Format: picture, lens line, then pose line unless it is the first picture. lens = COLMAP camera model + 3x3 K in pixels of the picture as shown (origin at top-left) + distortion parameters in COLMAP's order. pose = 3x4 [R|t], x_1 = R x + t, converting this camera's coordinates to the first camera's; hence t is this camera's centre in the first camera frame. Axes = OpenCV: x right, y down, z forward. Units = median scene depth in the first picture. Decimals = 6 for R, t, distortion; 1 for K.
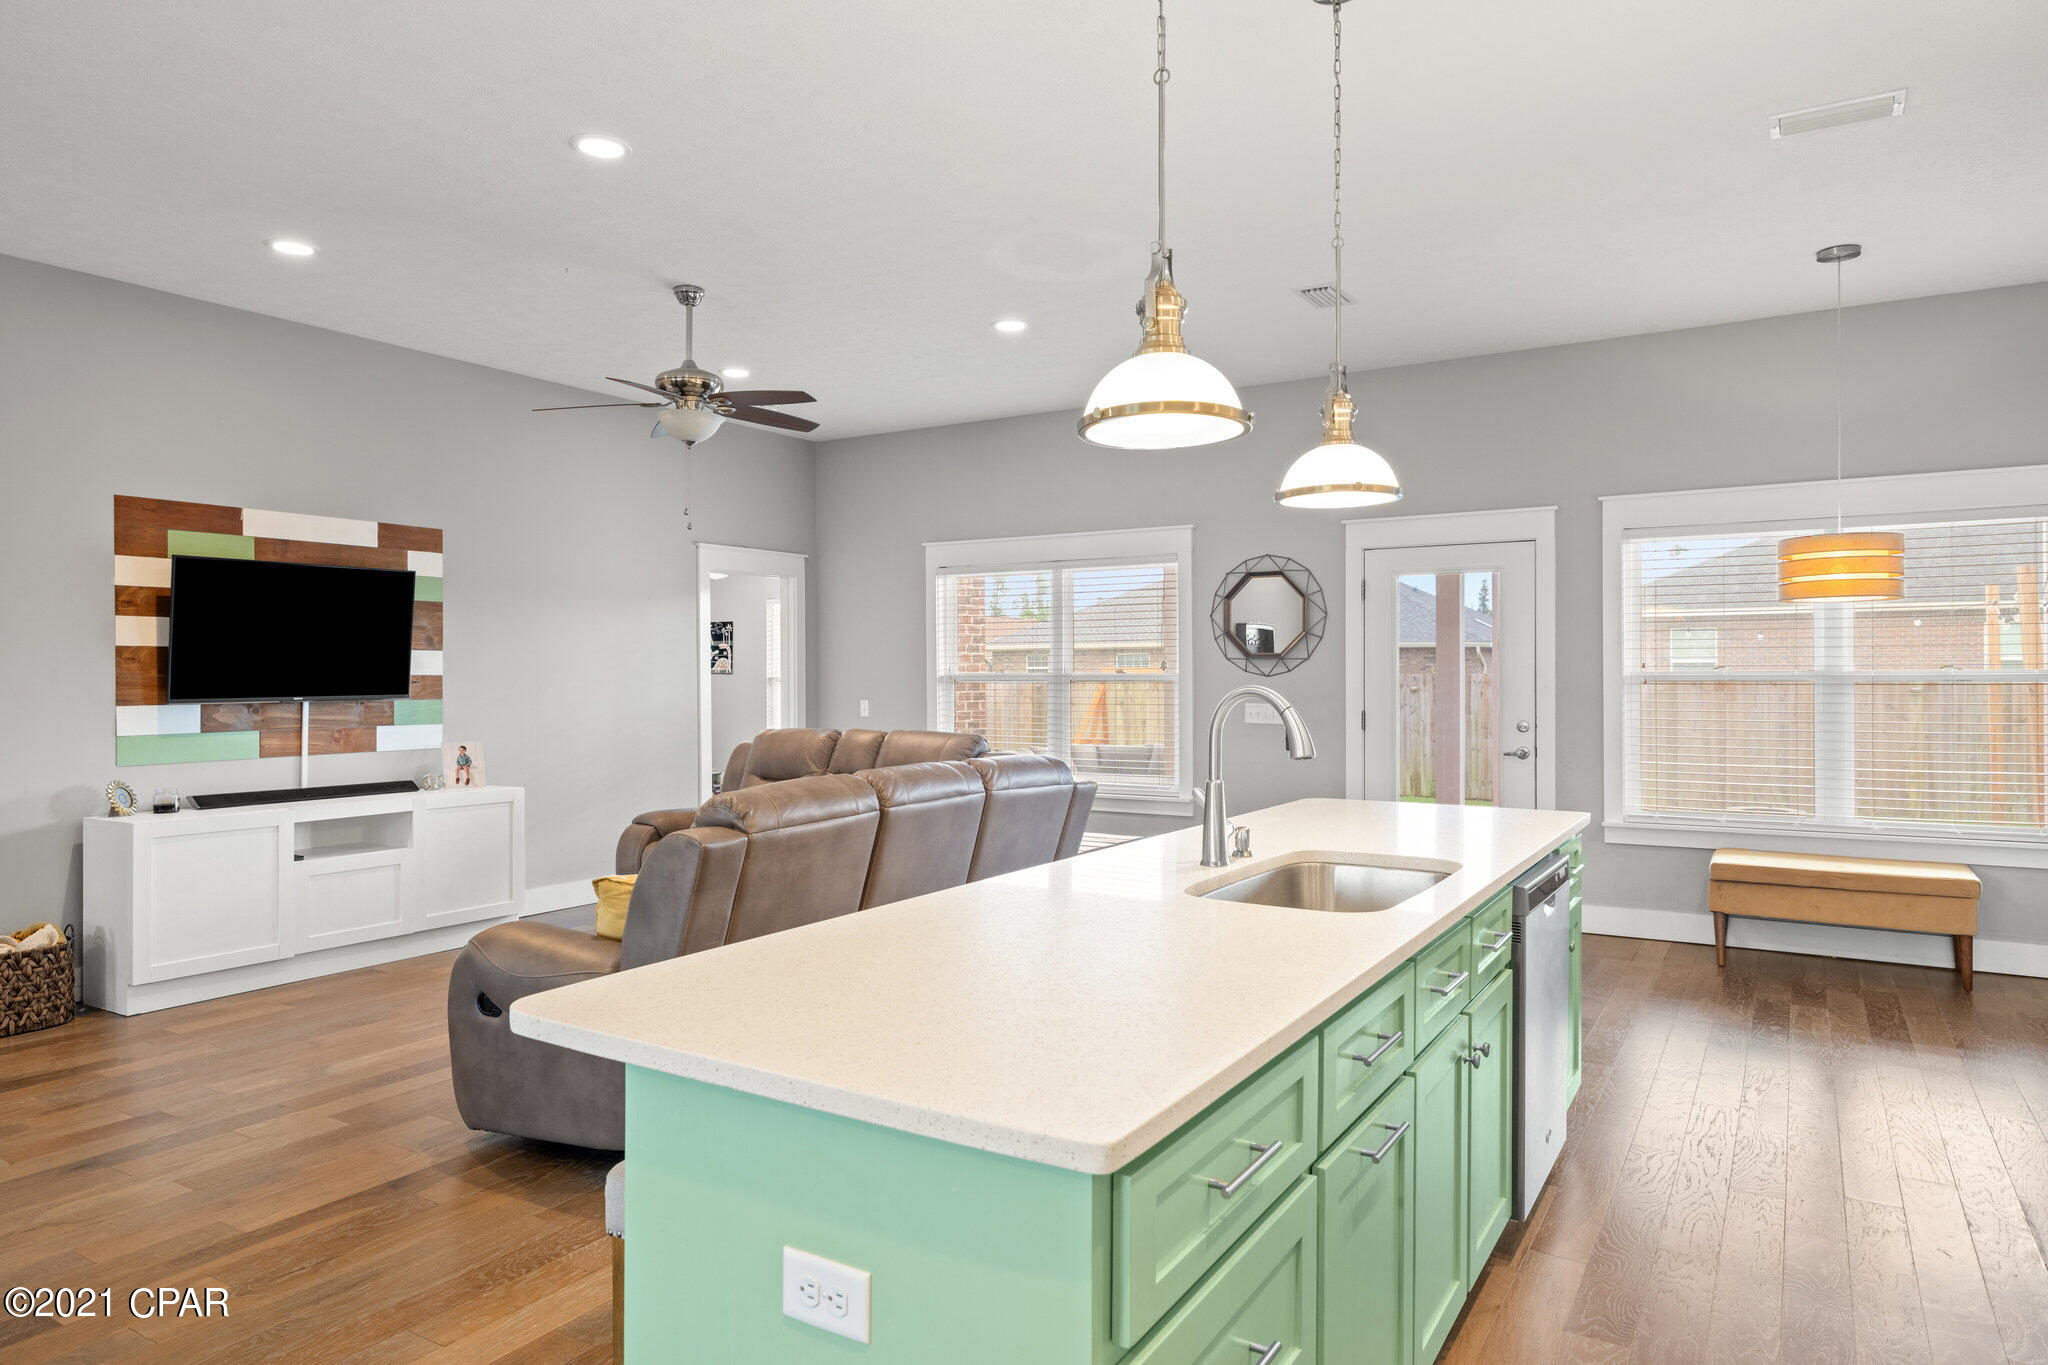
lens RADIAL K [[1267.5, 0, 1024.0], [0, 1267.5, 682.5], [0, 0, 1]] dist [0.010599, -0.000835]
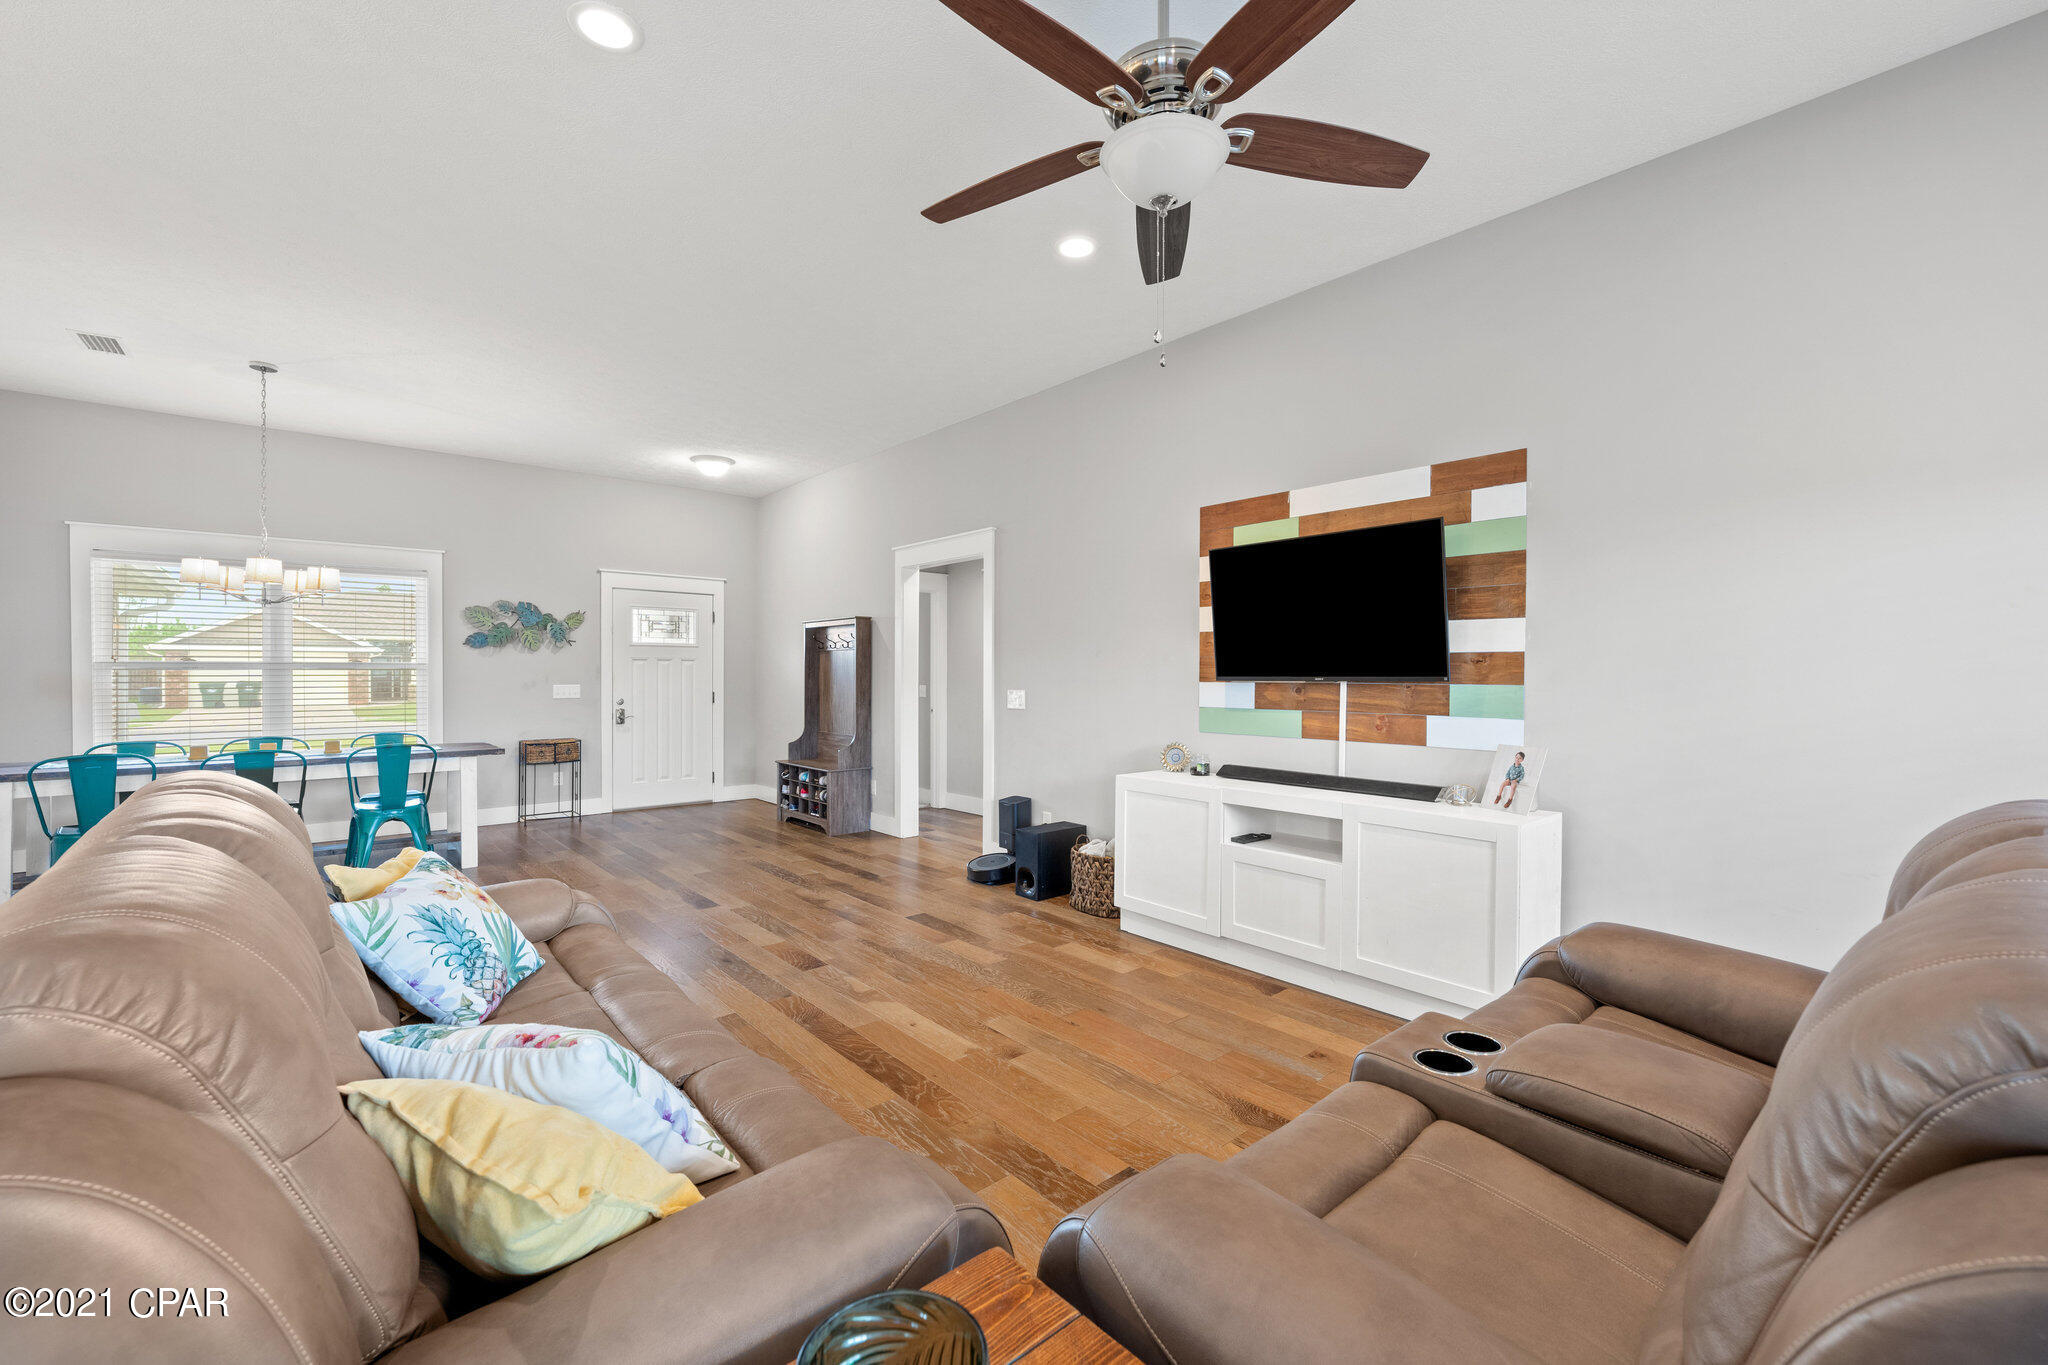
lens RADIAL K [[830.2, 0, 1014.8], [0, 830.2, 677.3], [0, 0, 1]] dist [0.000329, 0.000029]
pose [[-0.299087, 0.009036, -0.954183, 0.085268], [-0.004908, 0.999927, 0.011008, 0.005655], [0.954213, 0.007975, -0.299021, 0.965604]]
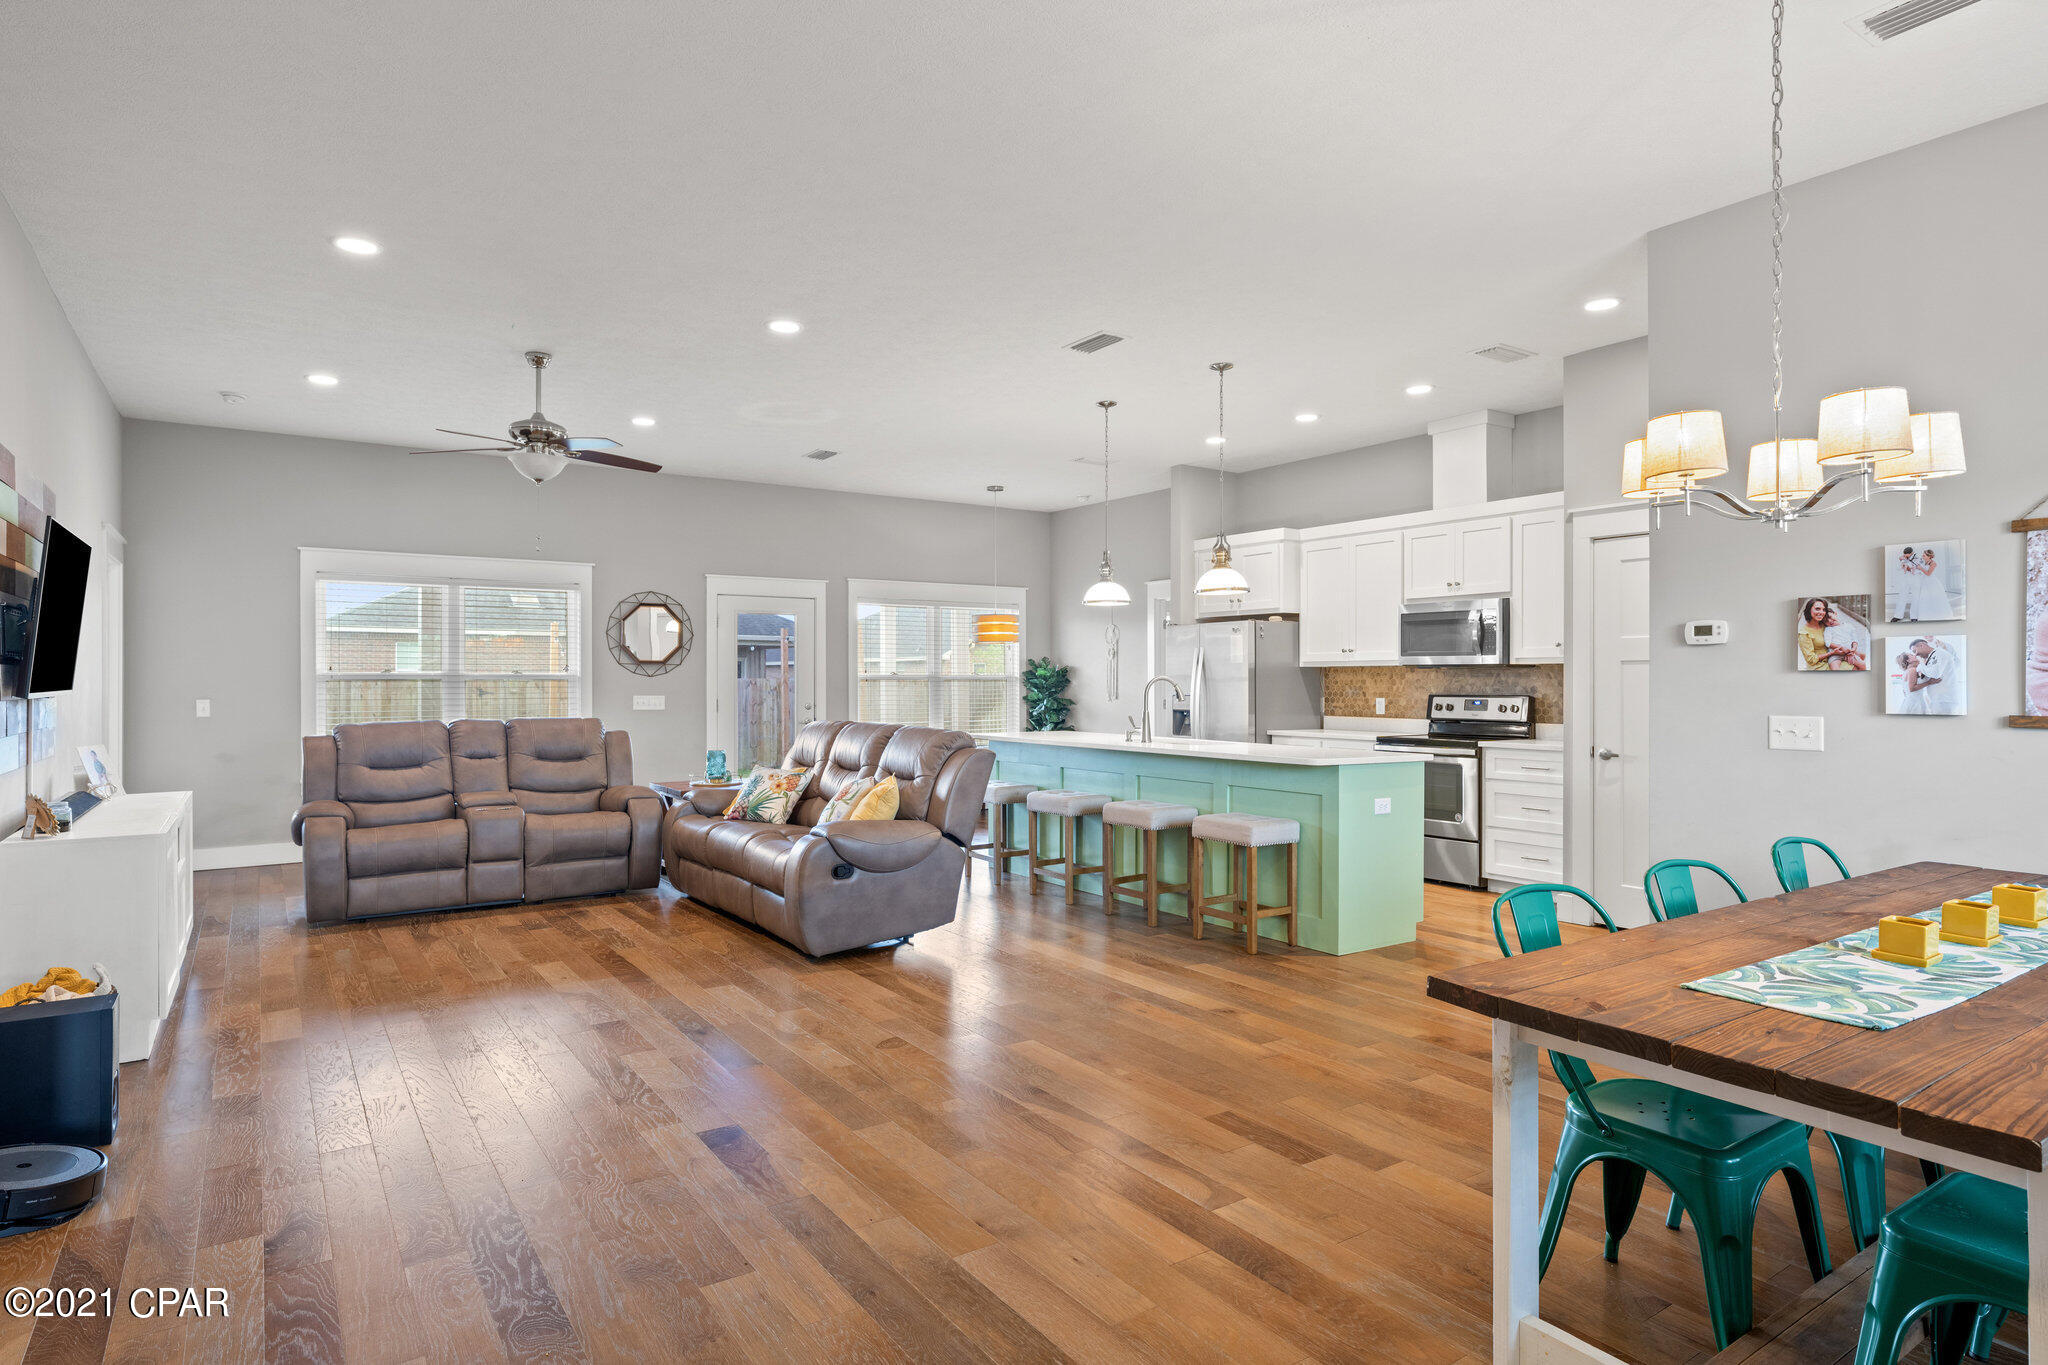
lens RADIAL K [[1128.2, 0, 1019.5], [0, 1128.2, 685.4], [0, 0, 1]] dist [-0.000239, 0.000113]
pose [[0.410242, -0.000568, 0.911977, -0.979881], [0.006047, 0.999980, -0.002097, 0.012872], [-0.911957, 0.006374, 0.410237, 0.123189]]
